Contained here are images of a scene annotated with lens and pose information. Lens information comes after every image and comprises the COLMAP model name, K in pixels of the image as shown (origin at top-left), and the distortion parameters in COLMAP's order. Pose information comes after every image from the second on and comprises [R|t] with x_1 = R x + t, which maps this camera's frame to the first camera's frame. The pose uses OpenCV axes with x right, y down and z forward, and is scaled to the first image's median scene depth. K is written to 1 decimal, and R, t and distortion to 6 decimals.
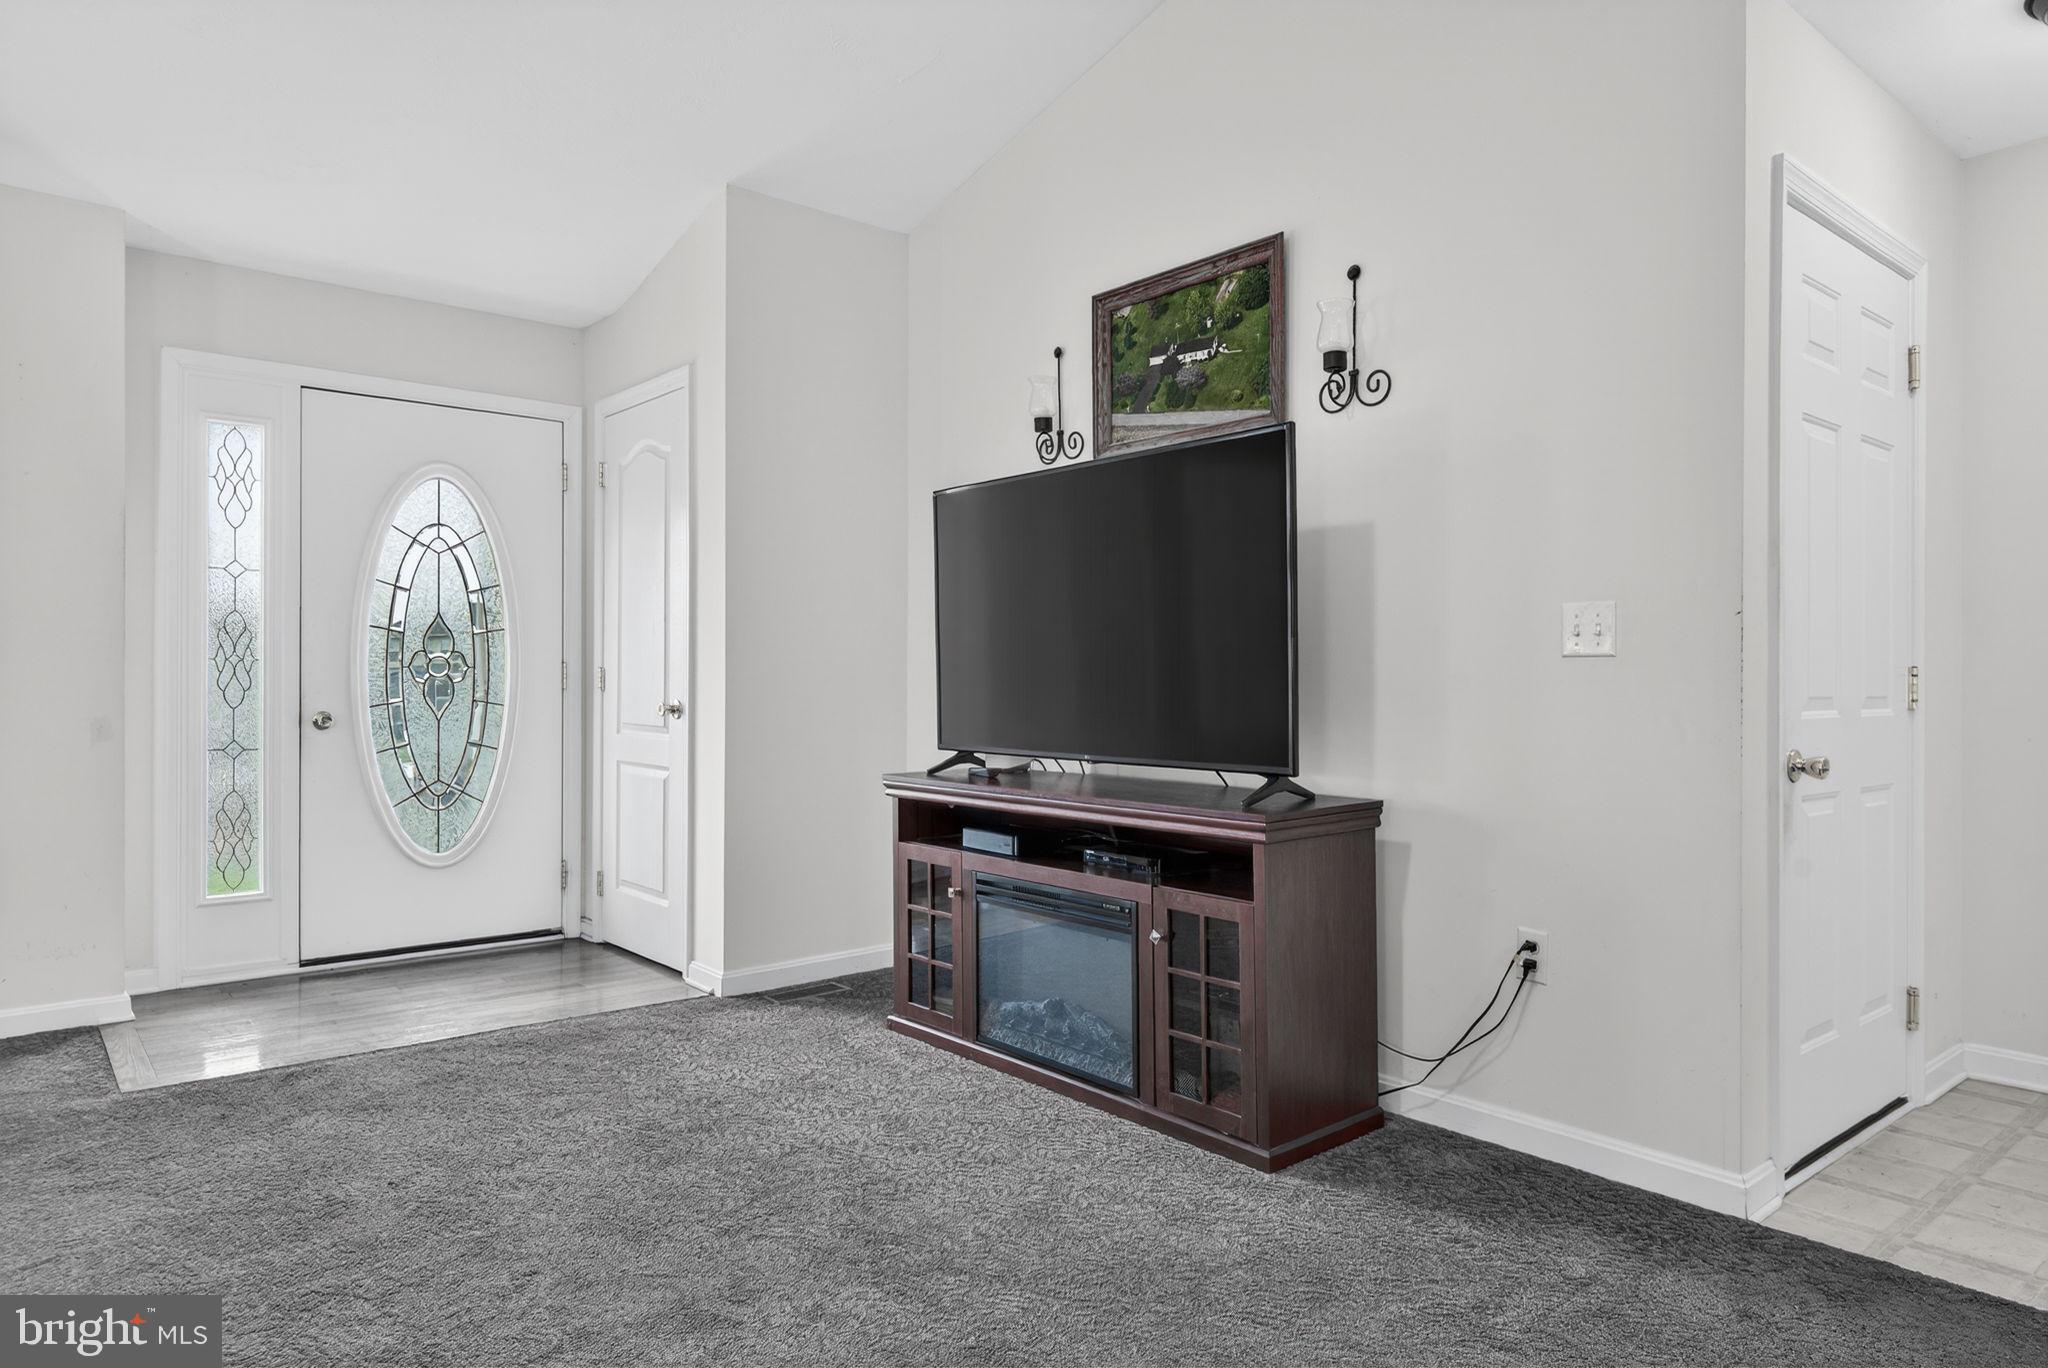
lens RADIAL K [[1221.6, 0, 1020.4], [0, 1221.6, 689.0], [0, 0, 1]] dist [0.007577, 0.000901]
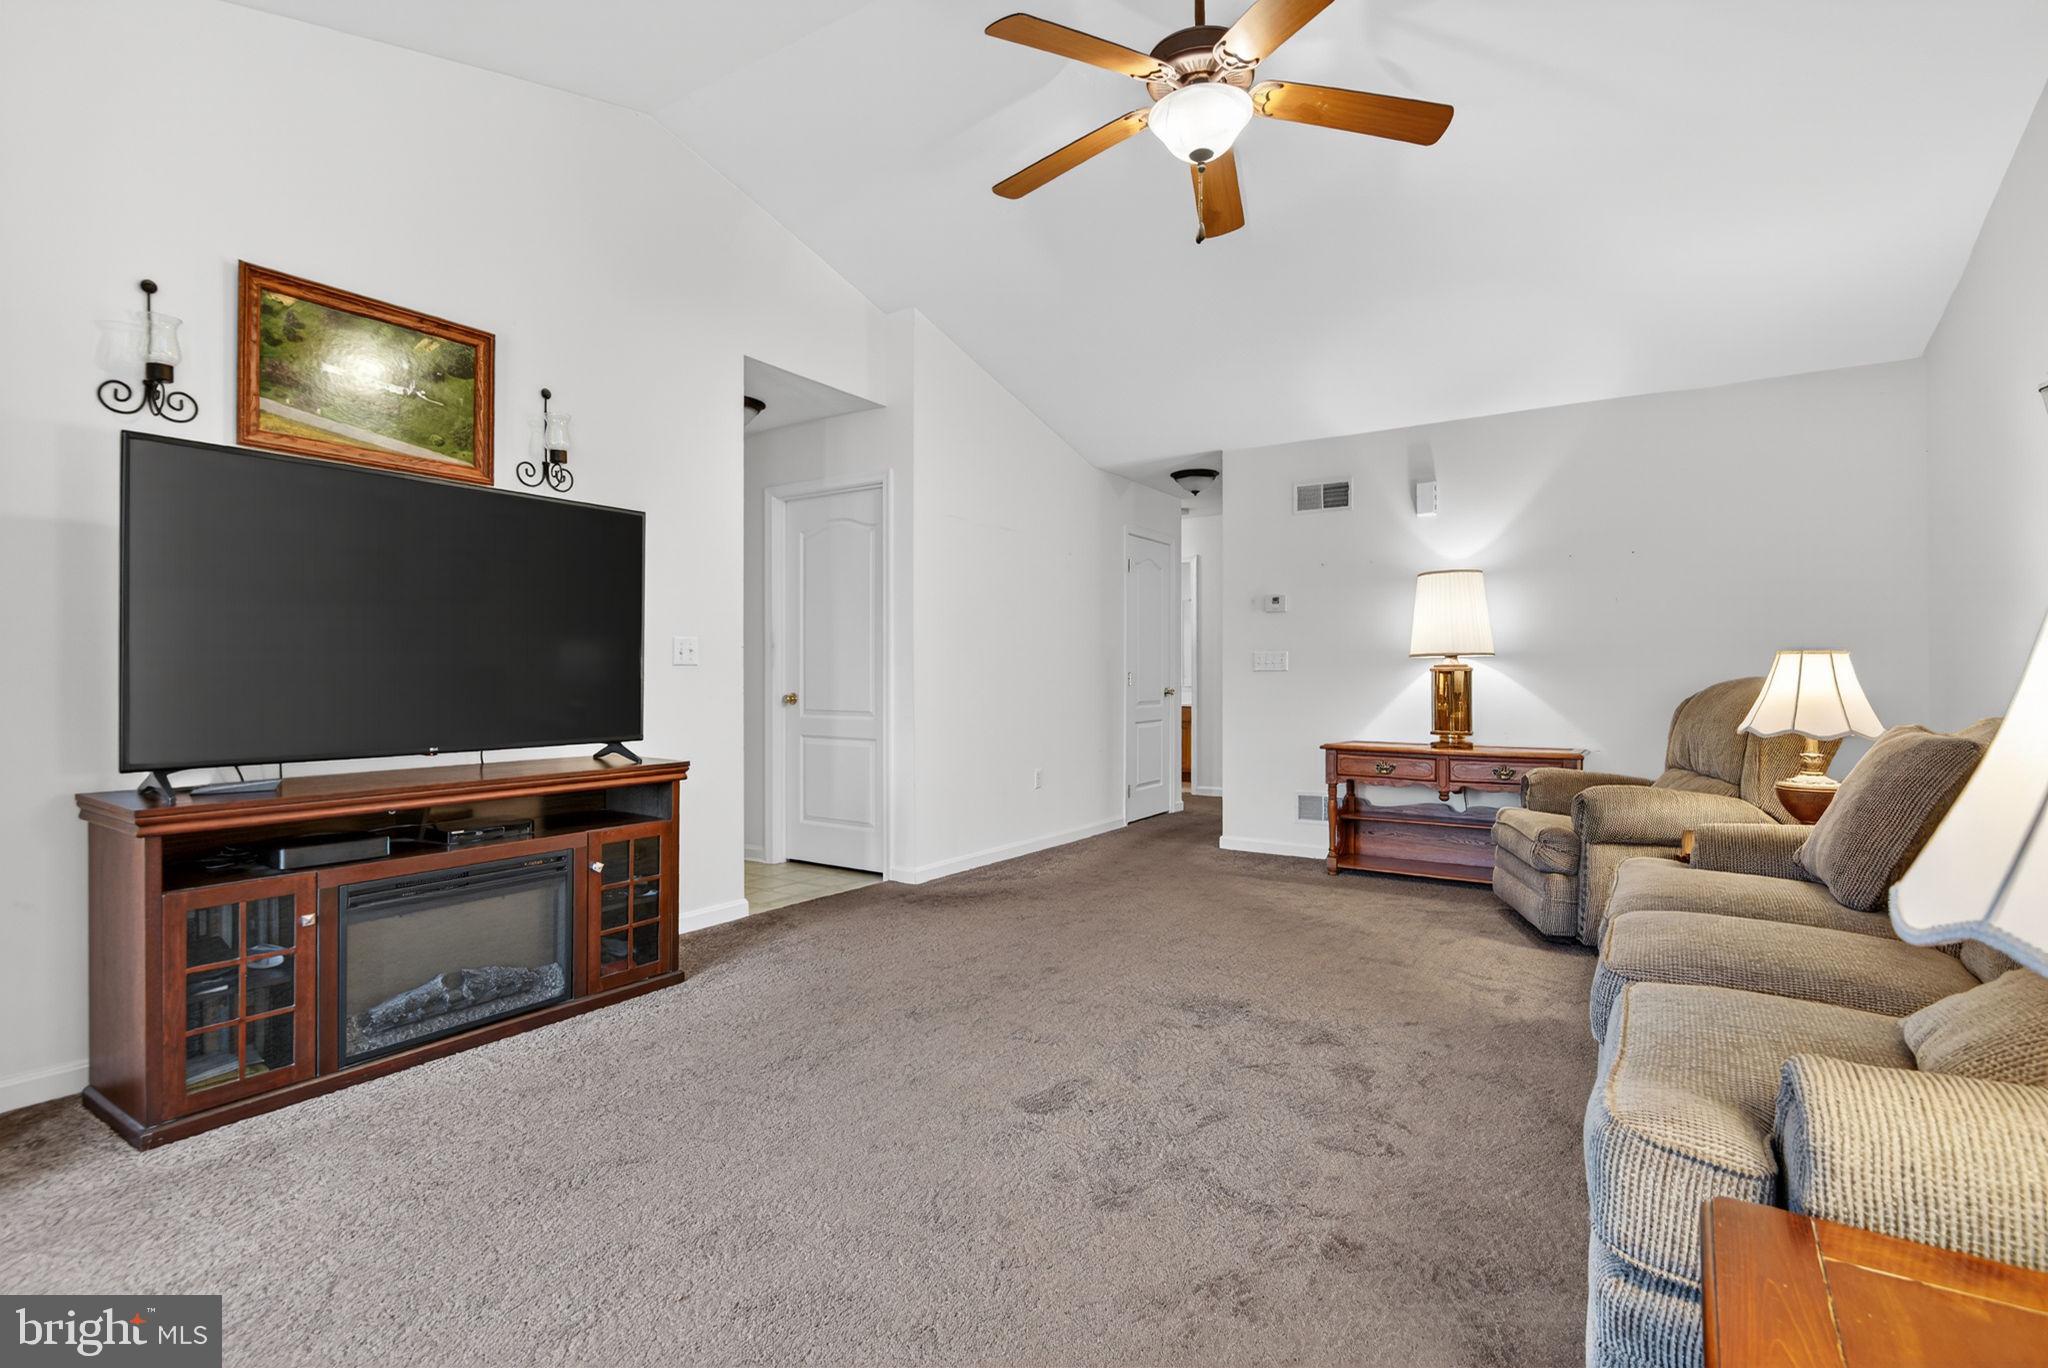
lens RADIAL K [[968.2, 0, 1029.4], [0, 968.2, 669.5], [0, 0, 1]] dist [-0.005612, 0.000555]
pose [[-0.278805, -0.000117, 0.960348, -0.931357], [0.001079, 0.999999, 0.000435, -0.015528], [-0.960347, 0.001158, -0.278805, 0.734943]]
